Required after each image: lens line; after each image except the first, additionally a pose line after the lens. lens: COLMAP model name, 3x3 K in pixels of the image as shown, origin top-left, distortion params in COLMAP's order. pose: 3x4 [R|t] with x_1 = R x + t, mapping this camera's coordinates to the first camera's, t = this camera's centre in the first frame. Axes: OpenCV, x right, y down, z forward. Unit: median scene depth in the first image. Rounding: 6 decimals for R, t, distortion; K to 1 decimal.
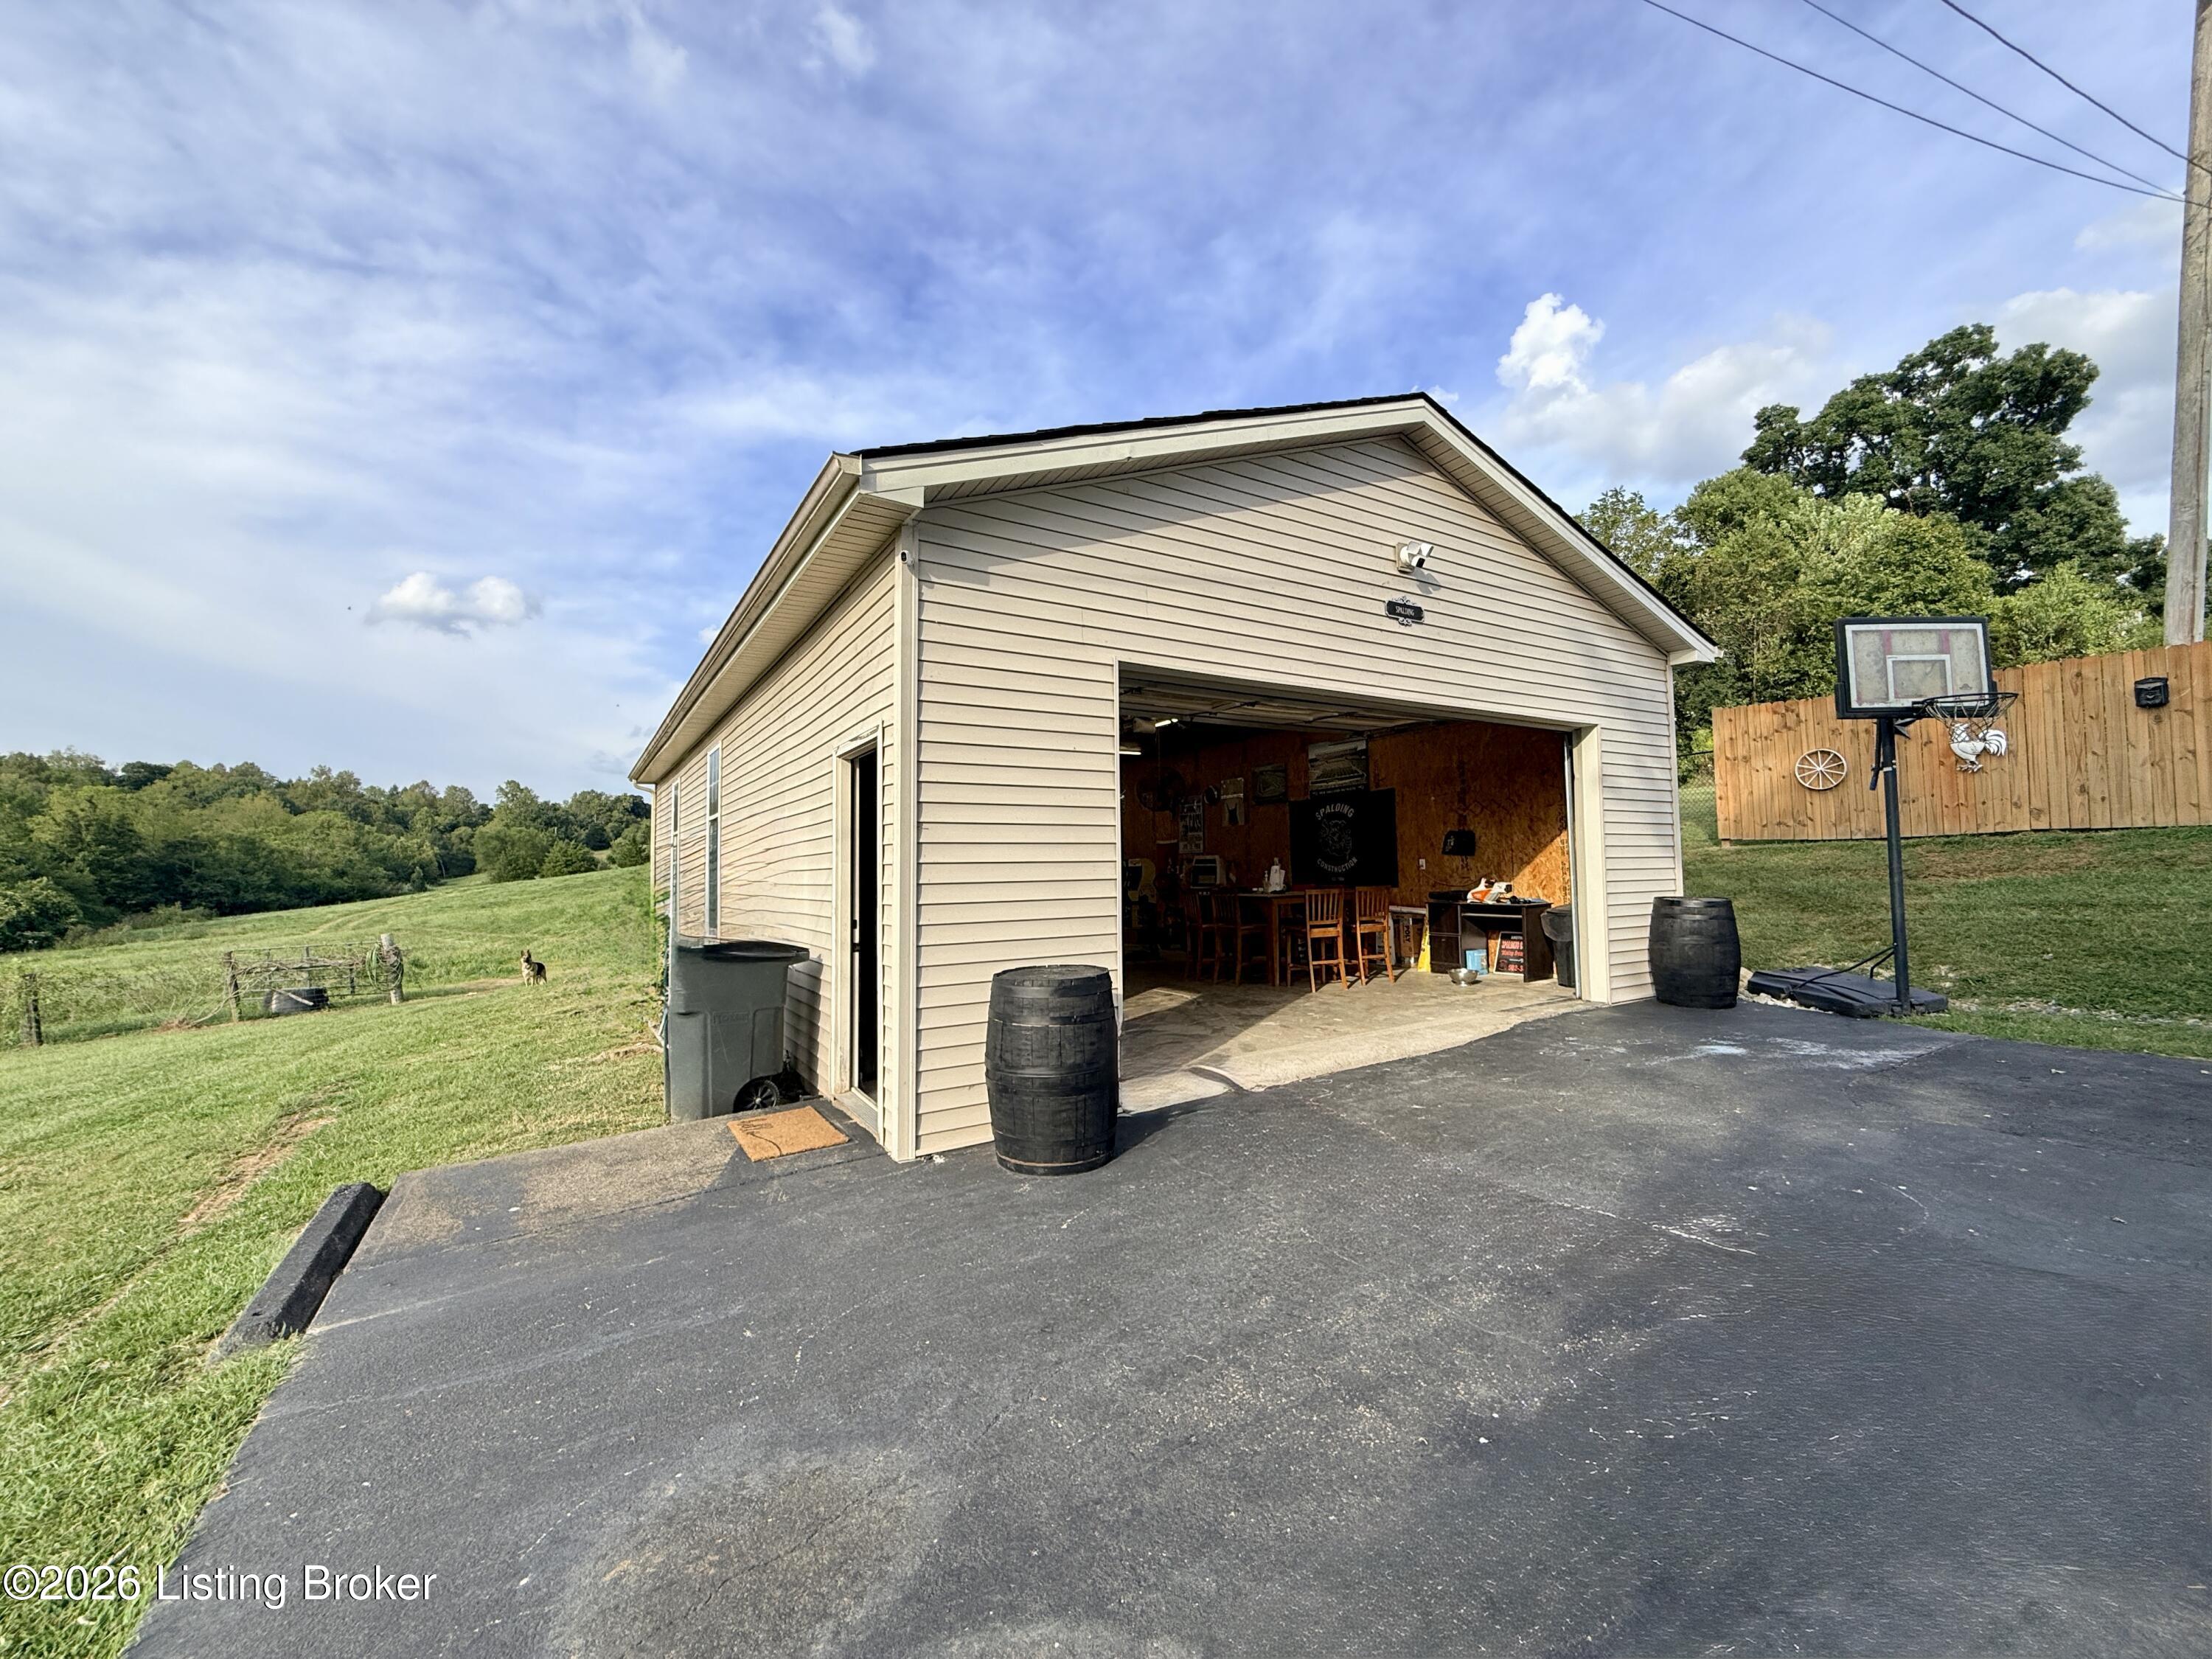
lens RADIAL K [[884.4, 0, 1120.1], [0, 884.4, 836.0], [0, 0, 1]] dist [0.001388, 0.000386]
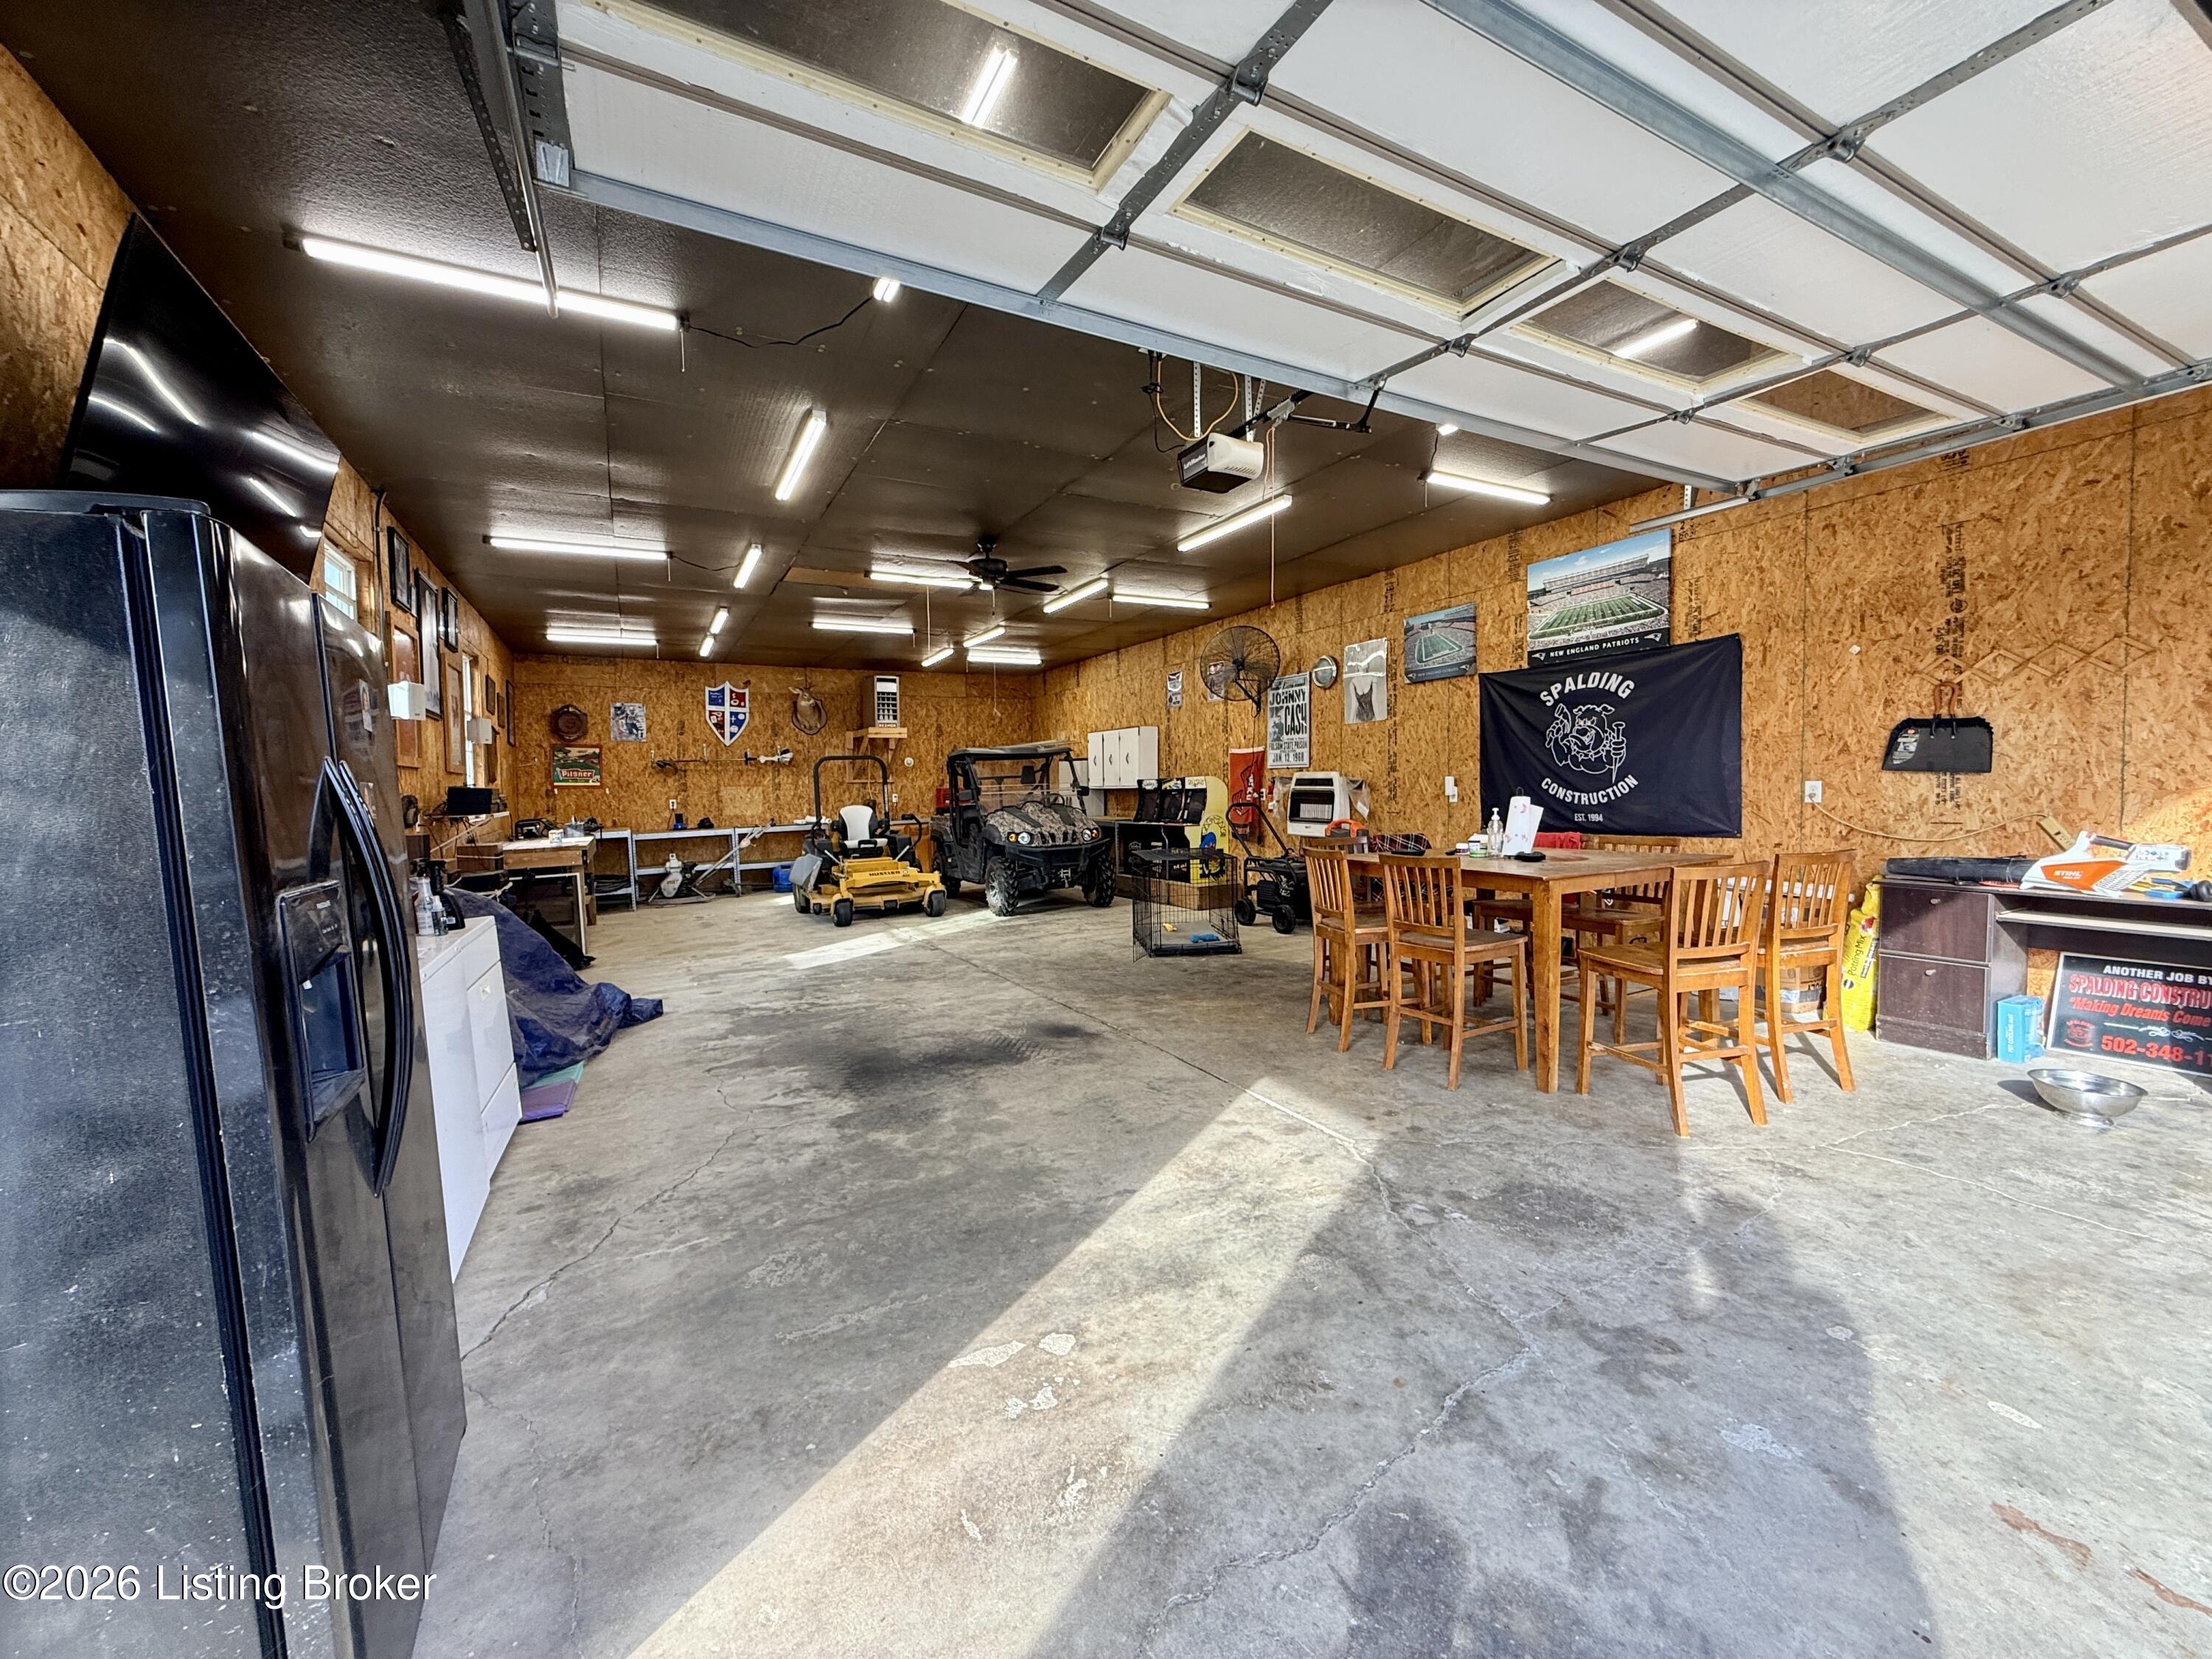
lens RADIAL K [[884.4, 0, 1103.5], [0, 884.4, 831.6], [0, 0, 1]] dist [0.001388, 0.000386]
pose [[0.996825, 0.008251, -0.079196, 0.000925], [-0.001138, 0.995992, 0.089439, 0.008386], [0.079617, -0.089064, 0.992839, 0.367678]]
